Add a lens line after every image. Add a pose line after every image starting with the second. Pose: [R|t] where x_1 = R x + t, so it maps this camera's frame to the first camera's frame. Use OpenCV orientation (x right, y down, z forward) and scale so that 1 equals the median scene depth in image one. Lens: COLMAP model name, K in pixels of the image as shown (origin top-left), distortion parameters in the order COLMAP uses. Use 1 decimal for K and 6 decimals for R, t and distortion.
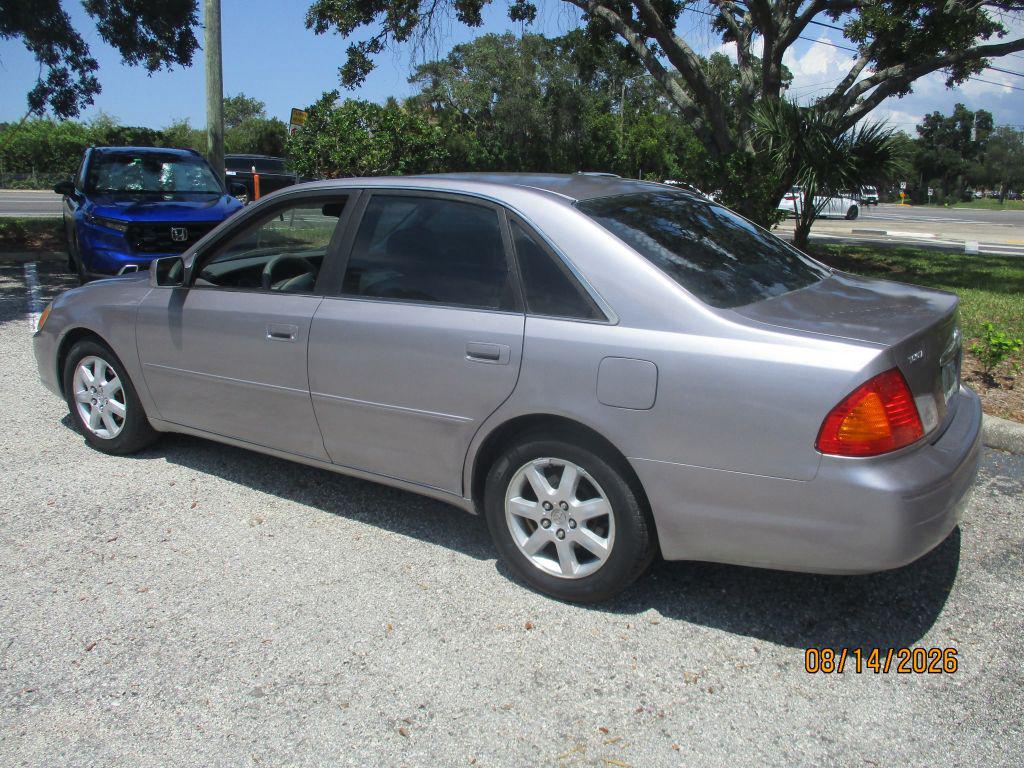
lens RADIAL K [[853.9, 0, 515.9], [0, 853.9, 380.5], [0, 0, 1]] dist [-0.029318, 0.012279]
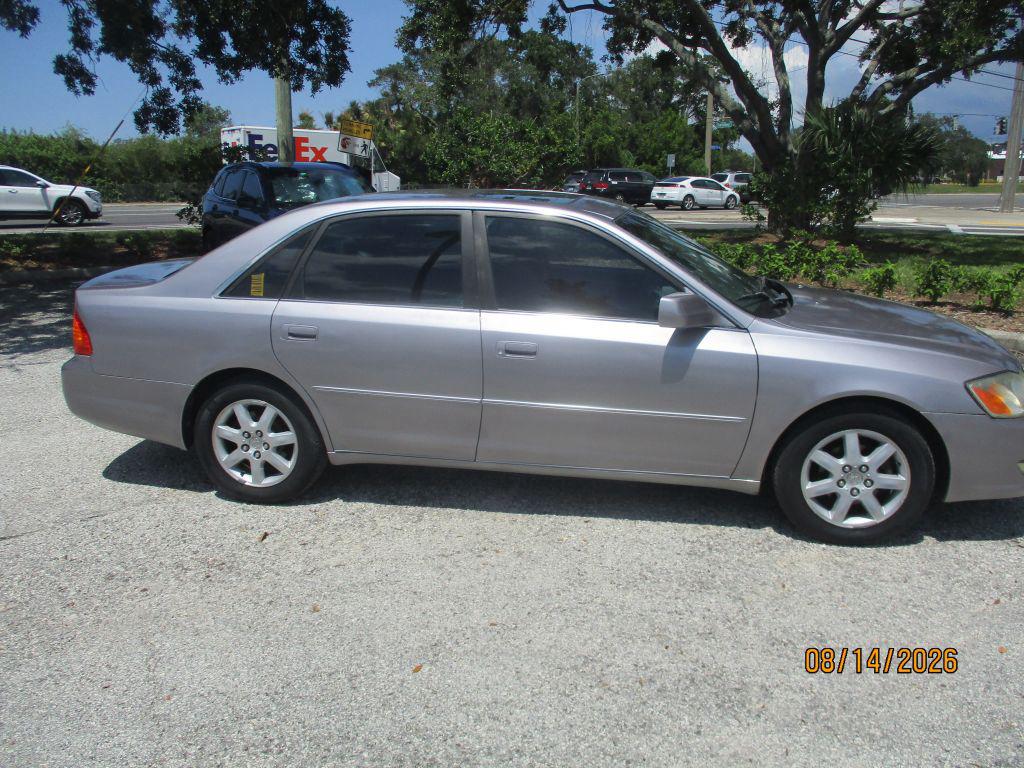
lens RADIAL K [[853.9, 0, 495.4], [0, 853.9, 390.9], [0, 0, 1]] dist [-0.029318, 0.012279]
pose [[0.996468, -0.048156, 0.068795, -0.210486], [0.047204, 0.998767, 0.015402, 0.010163], [-0.069452, -0.012100, 0.997512, -0.085188]]
